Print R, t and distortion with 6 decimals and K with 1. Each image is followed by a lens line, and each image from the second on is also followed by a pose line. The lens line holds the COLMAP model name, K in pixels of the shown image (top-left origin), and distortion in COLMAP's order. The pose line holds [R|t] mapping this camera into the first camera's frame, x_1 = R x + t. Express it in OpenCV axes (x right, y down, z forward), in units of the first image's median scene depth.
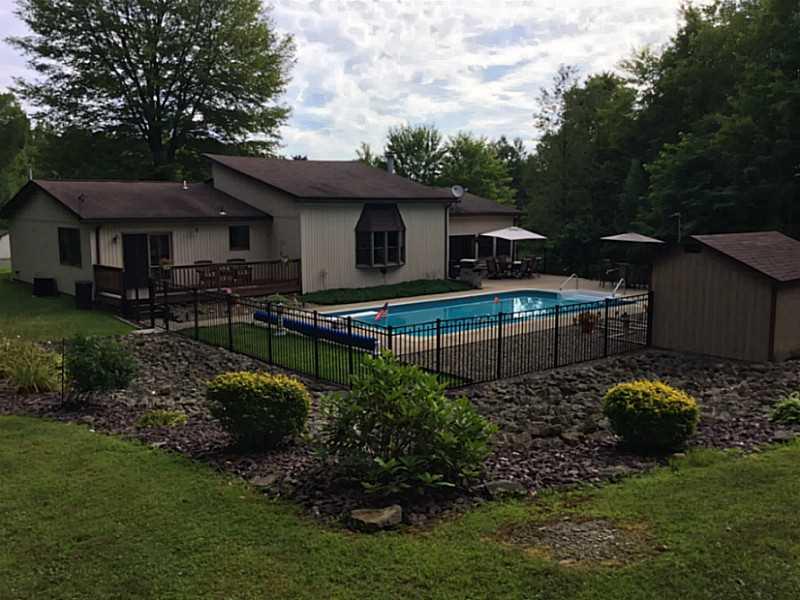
lens RADIAL K [[715.9, 0, 401.0], [0, 715.9, 300.3], [0, 0, 1]] dist [0.073954, -0.134481]
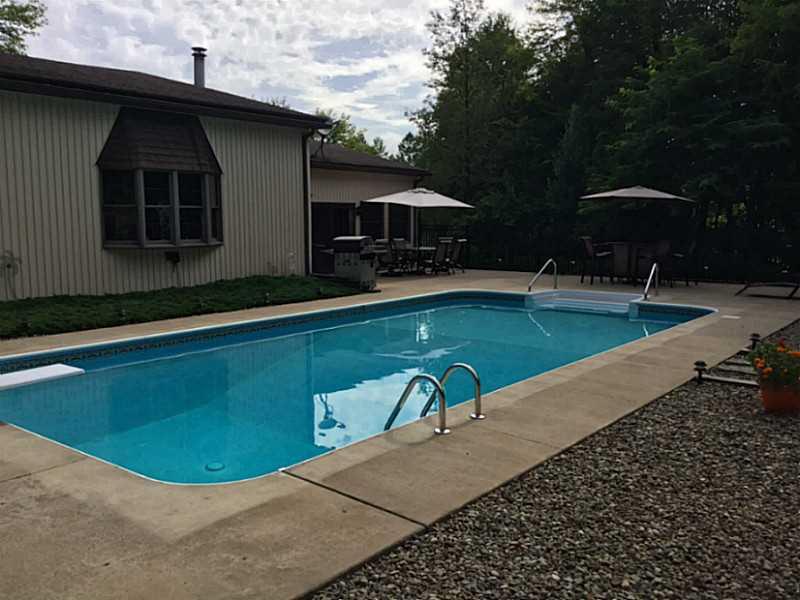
lens RADIAL K [[715.9, 0, 404.8], [0, 715.9, 299.7], [0, 0, 1]] dist [0.073954, -0.134481]
pose [[0.978294, -0.029272, 0.205143, 0.022080], [0.035232, 0.999055, -0.025464, 0.003258], [-0.204204, 0.032139, 0.978401, 0.425681]]
